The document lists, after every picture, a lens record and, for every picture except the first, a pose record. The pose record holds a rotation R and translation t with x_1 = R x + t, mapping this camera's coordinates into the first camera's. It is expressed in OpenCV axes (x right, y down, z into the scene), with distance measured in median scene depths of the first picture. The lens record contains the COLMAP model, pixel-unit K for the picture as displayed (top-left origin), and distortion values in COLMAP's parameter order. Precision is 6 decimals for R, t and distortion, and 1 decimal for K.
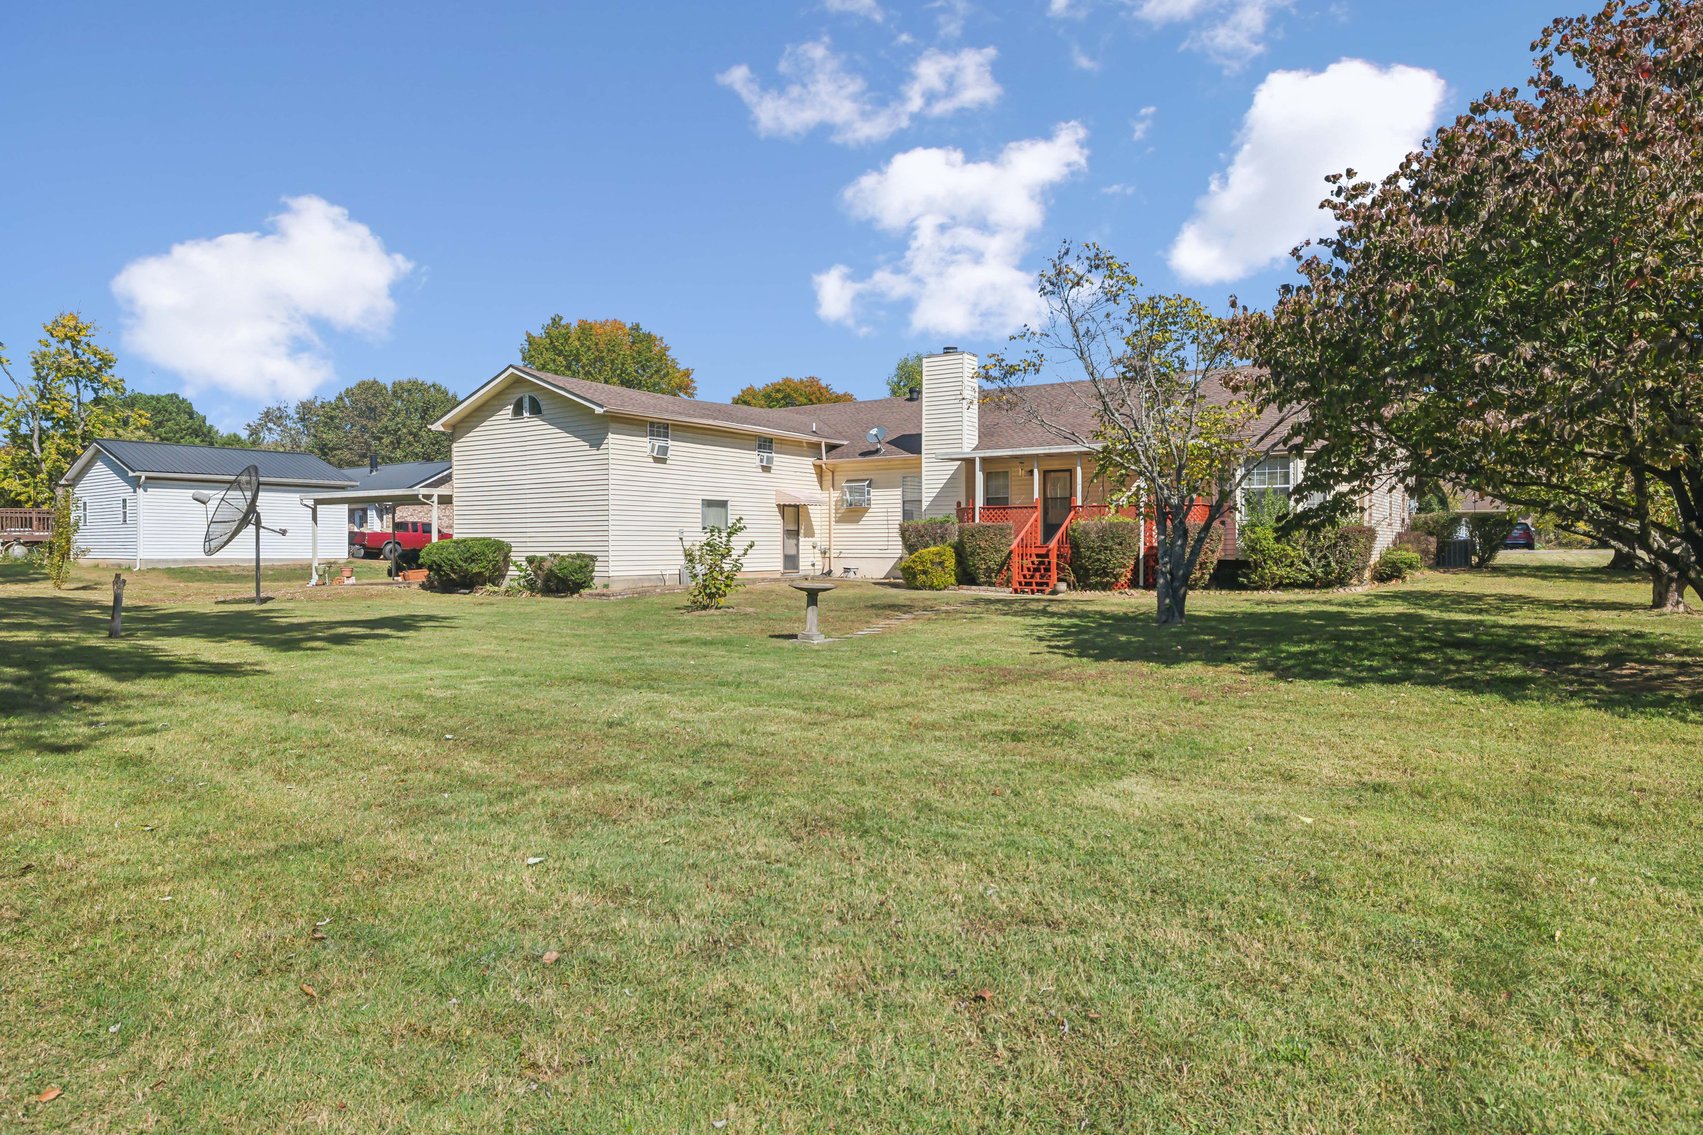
lens RADIAL K [[1043.6, 0, 842.8], [0, 1043.6, 564.0], [0, 0, 1]] dist [-0.000091, -0.000087]
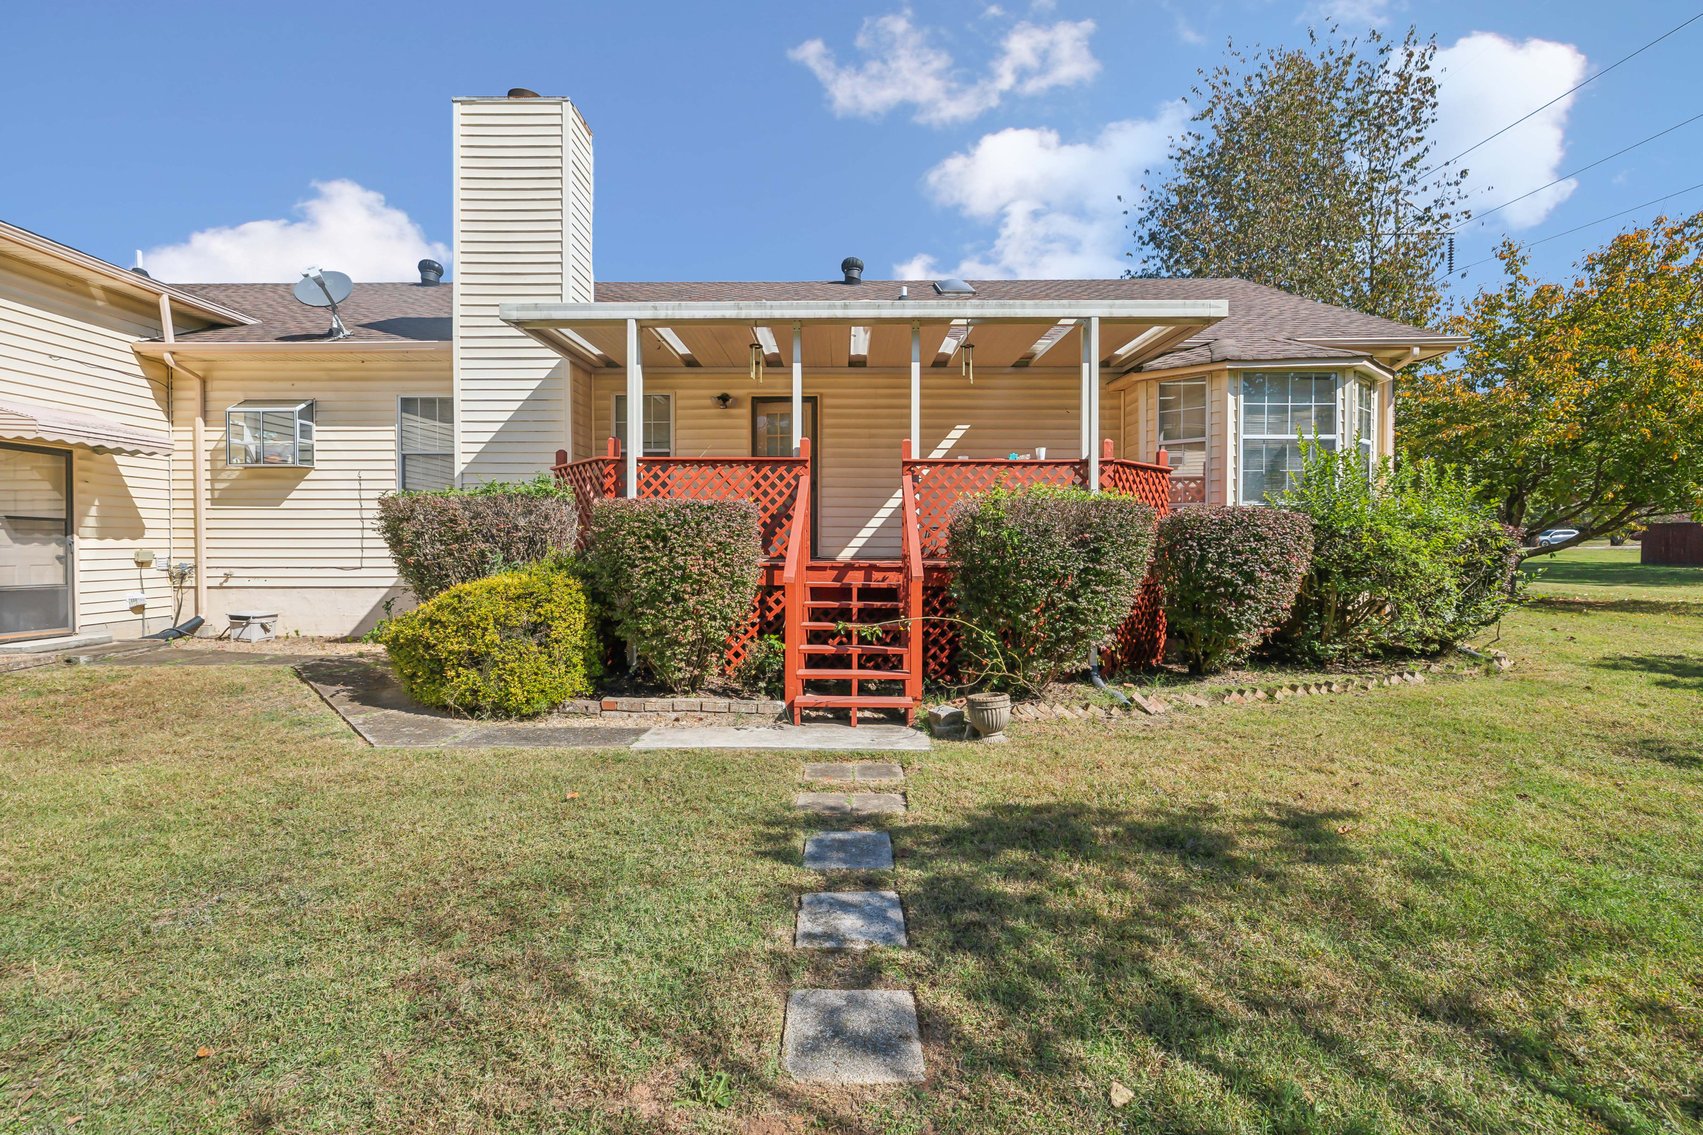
lens RADIAL K [[741.4, 0, 849.6], [0, 741.4, 554.1], [0, 0, 1]] dist [0.000958, 0.000068]
pose [[0.834414, -0.004914, 0.551116, 0.047927], [0.008445, 0.999957, -0.003870, -0.018917], [-0.551074, 0.007883, 0.834419, 0.717124]]
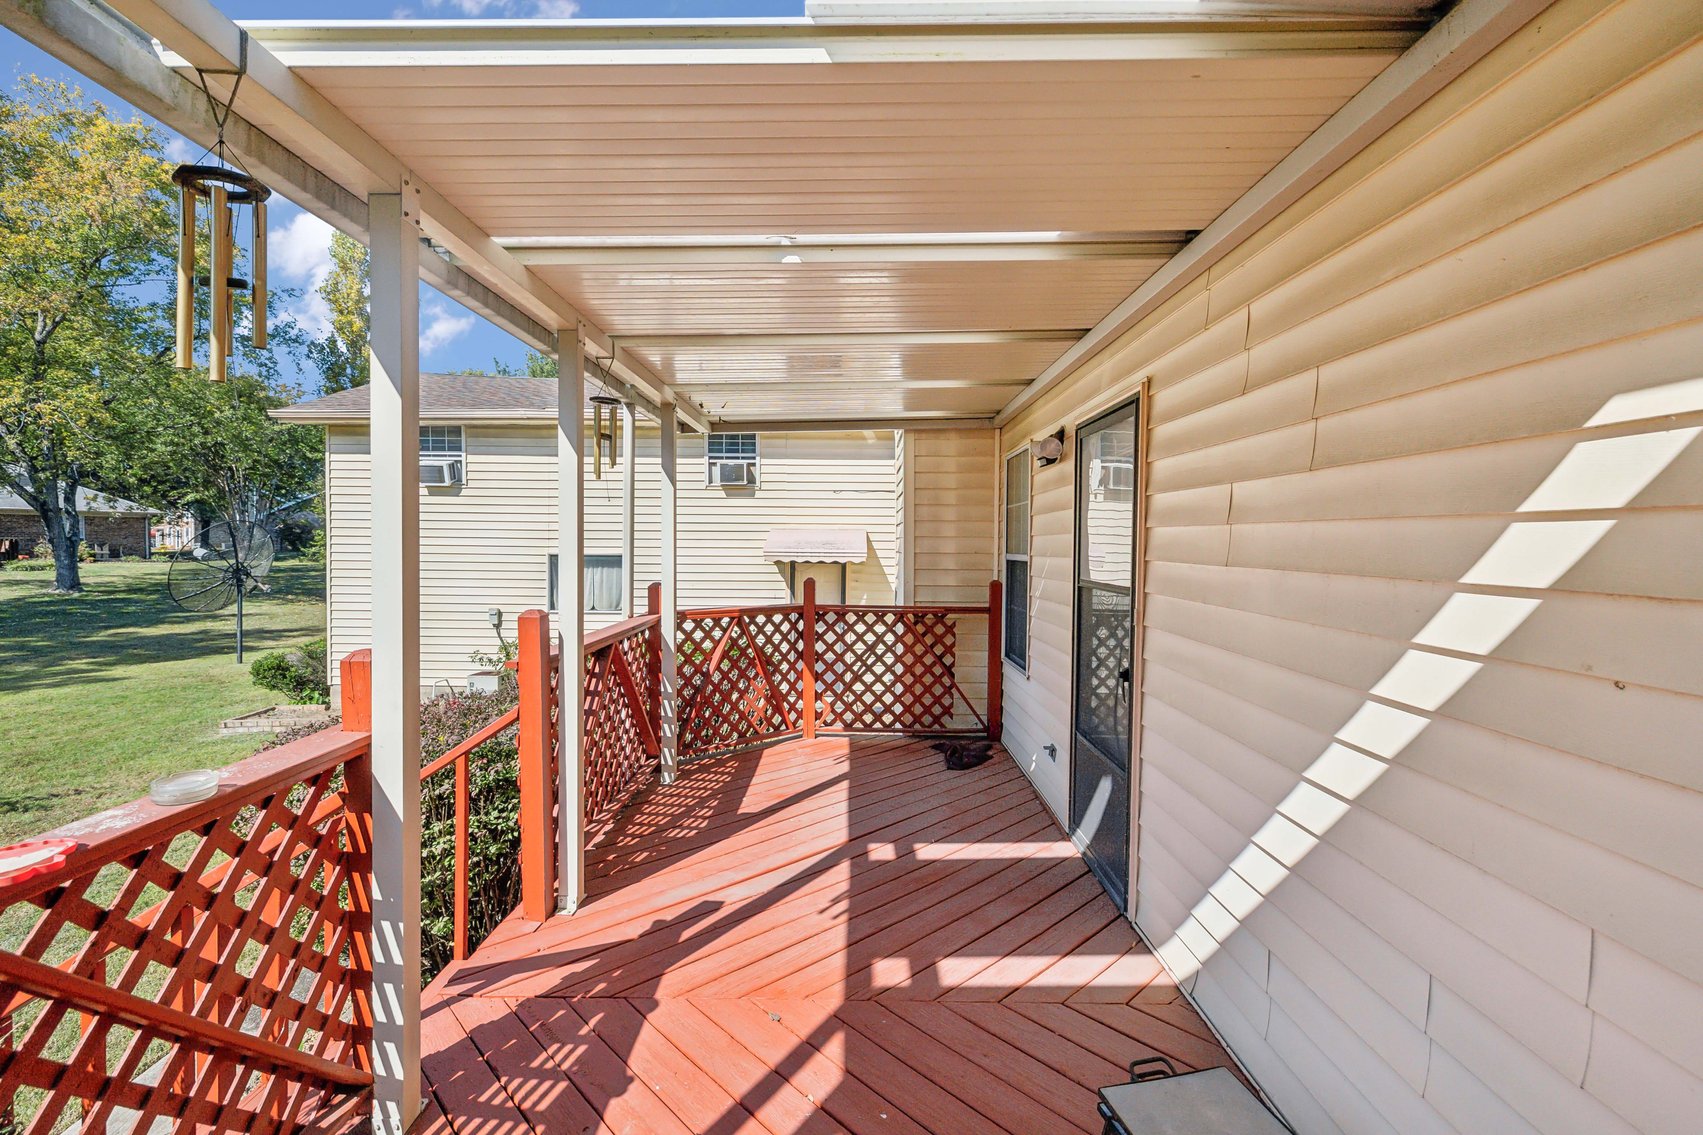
lens RADIAL K [[754.2, 0, 848.8], [0, 754.2, 556.3], [0, 0, 1]] dist [0.001232, 0.000099]
pose [[0.553152, 0.022193, -0.832784, 0.288208], [-0.025216, 0.999633, 0.009890, -0.069310], [0.832698, 0.015529, 0.553509, 0.913318]]
